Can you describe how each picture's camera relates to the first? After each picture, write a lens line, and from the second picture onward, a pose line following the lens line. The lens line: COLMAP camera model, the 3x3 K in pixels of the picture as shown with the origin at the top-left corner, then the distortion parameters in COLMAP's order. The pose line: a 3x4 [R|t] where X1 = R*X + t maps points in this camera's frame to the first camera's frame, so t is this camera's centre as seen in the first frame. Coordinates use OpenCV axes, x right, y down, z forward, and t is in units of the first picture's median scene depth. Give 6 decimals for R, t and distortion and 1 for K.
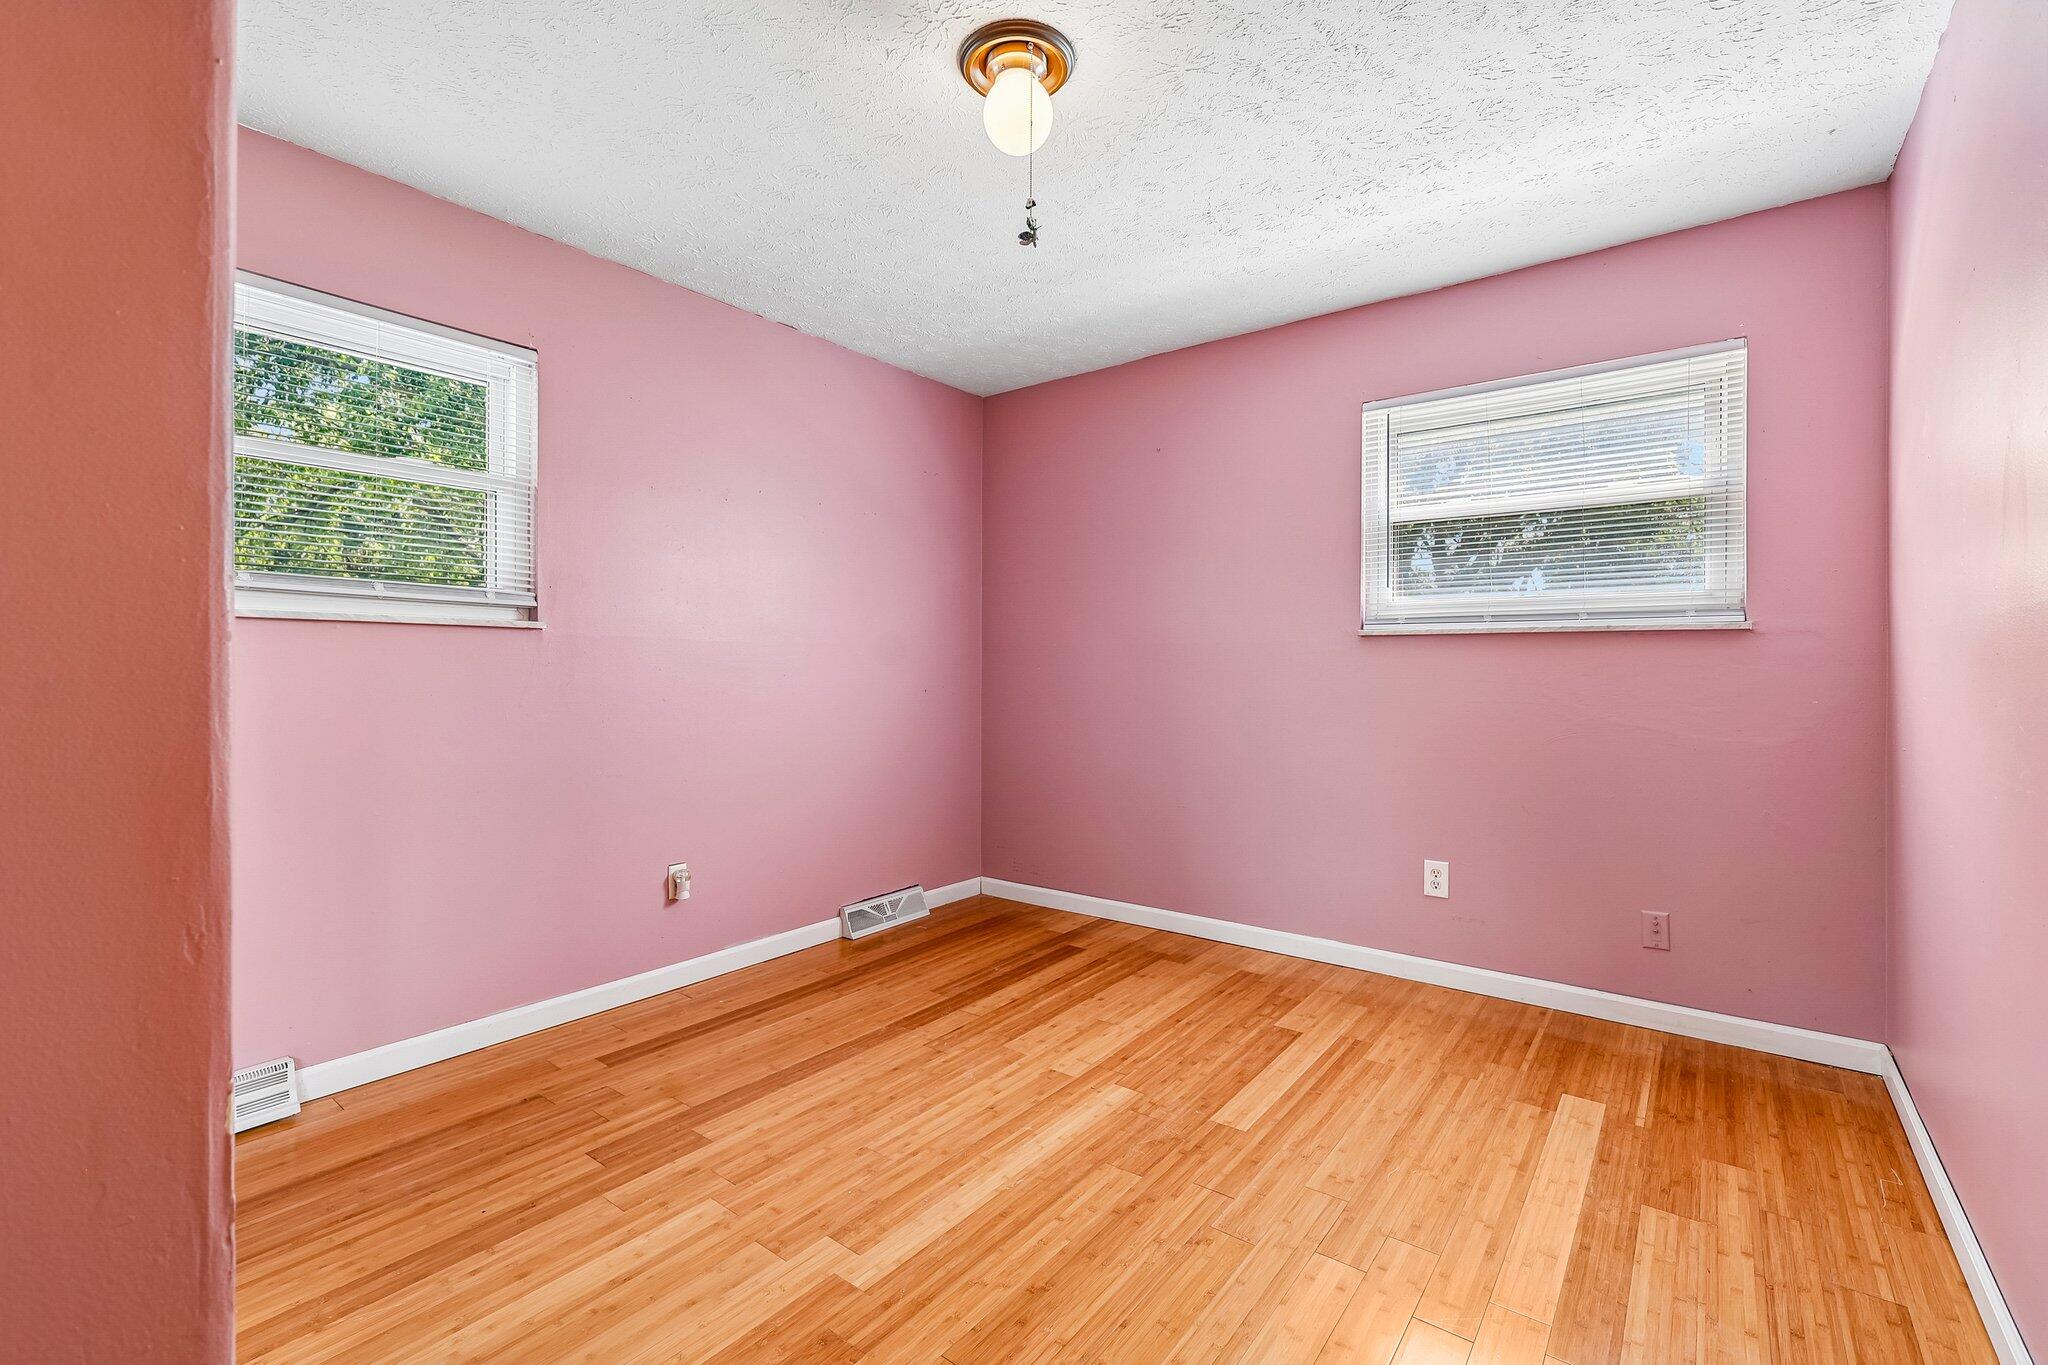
lens RADIAL K [[892.6, 0, 1025.6], [0, 892.6, 673.2], [0, 0, 1]] dist [0.001462, 0.000222]
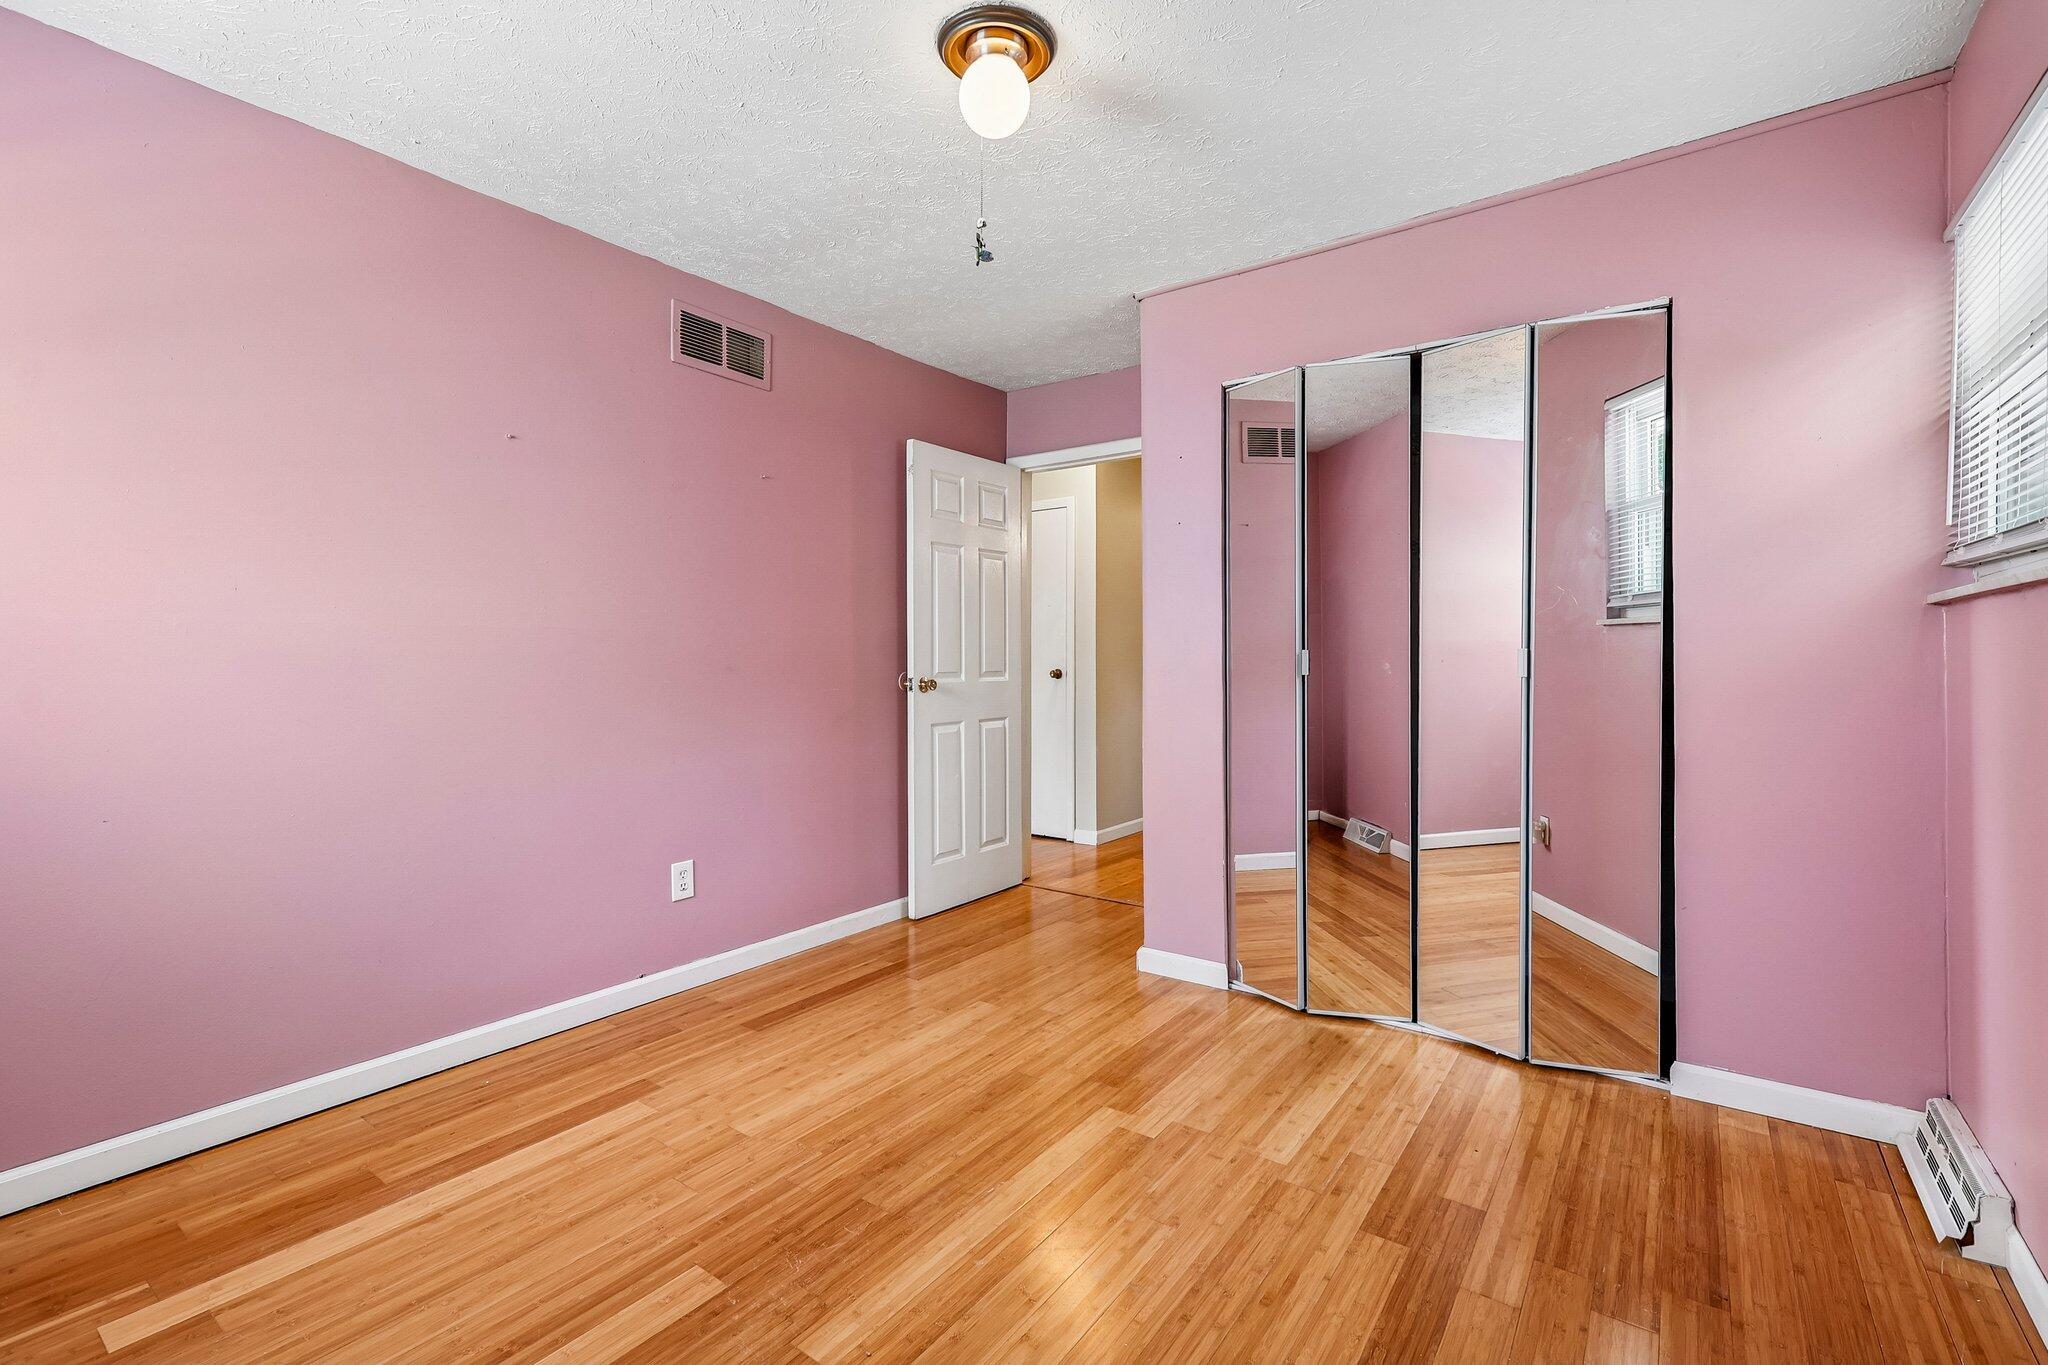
lens RADIAL K [[892.6, 0, 1025.6], [0, 892.6, 673.2], [0, 0, 1]] dist [0.001462, 0.000222]
pose [[-0.999662, 0.004079, -0.025657, -0.022343], [0.003513, 0.999751, 0.022057, -0.013791], [0.025740, 0.021959, -0.999427, 2.010860]]
